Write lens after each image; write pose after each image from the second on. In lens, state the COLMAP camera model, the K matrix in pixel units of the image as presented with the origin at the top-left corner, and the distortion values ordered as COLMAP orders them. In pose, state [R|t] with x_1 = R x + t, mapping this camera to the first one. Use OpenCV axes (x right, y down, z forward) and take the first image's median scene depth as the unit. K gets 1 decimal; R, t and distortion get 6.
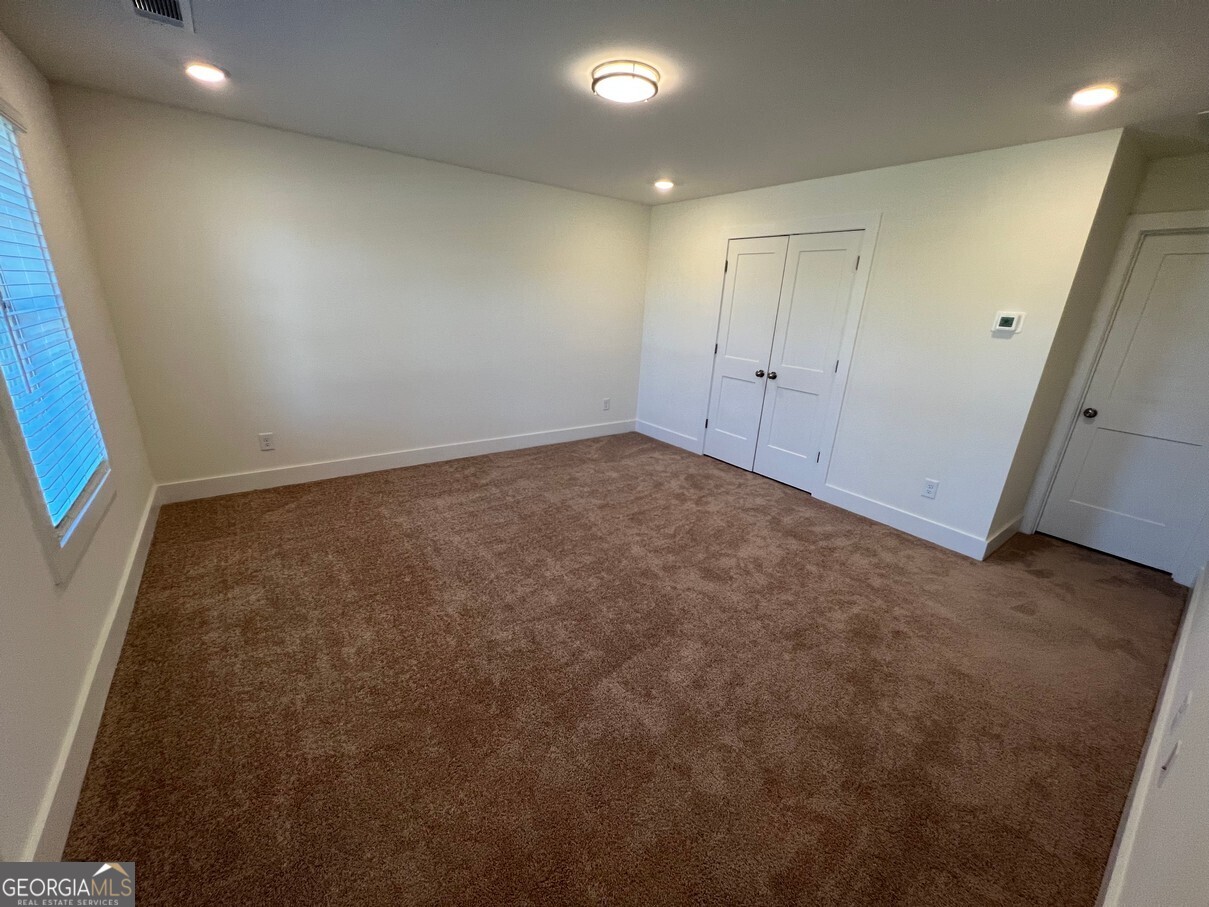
lens RADIAL K [[474.0, 0, 608.9], [0, 474.0, 457.4], [0, 0, 1]] dist [-0.000997, -0.000237]
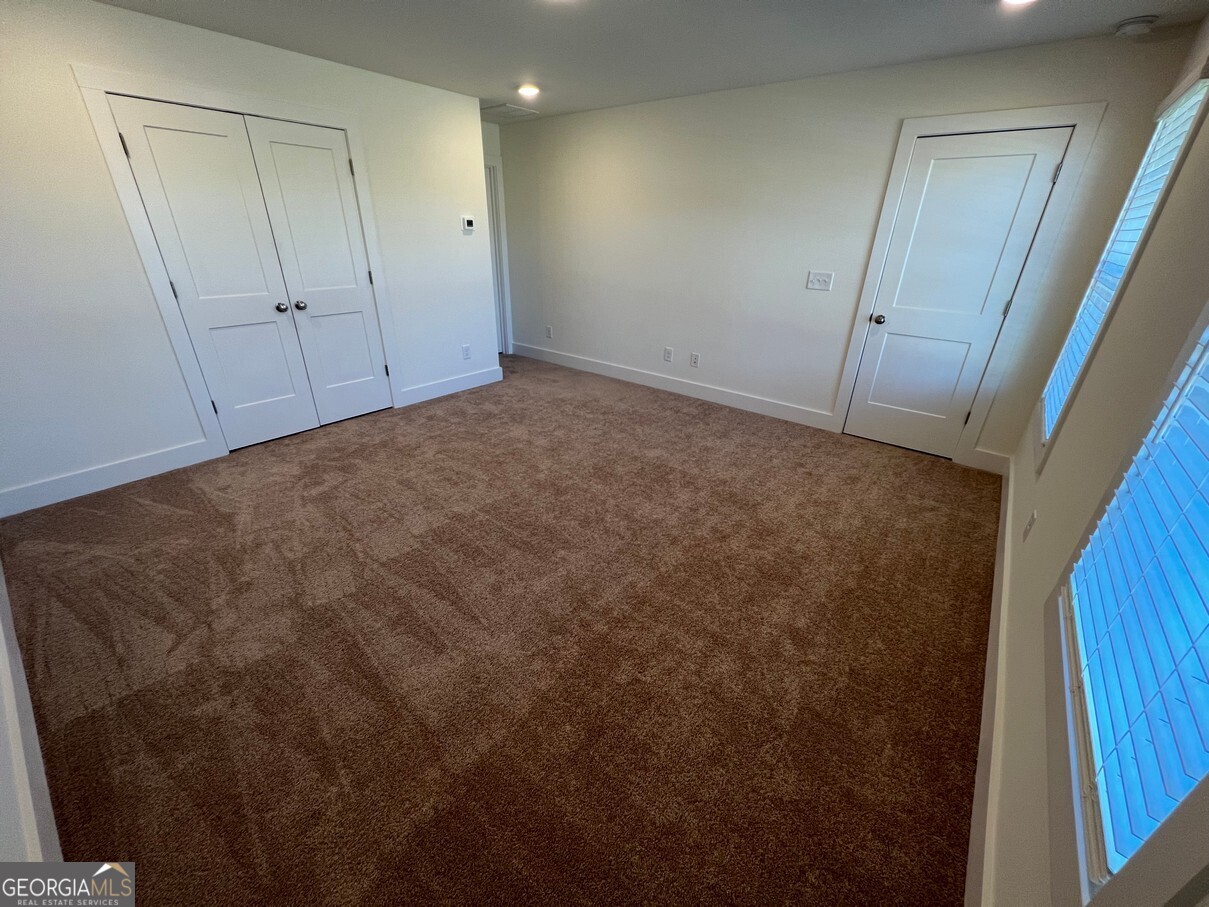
lens RADIAL K [[480.8, 0, 605.0], [0, 480.8, 454.4], [0, 0, 1]] dist [-0.001399, -0.000581]
pose [[-0.248652, -0.463299, 0.850604, -0.647400], [0.277261, 0.807391, 0.520812, -0.266007], [-0.928062, 0.365340, -0.072305, 0.707875]]
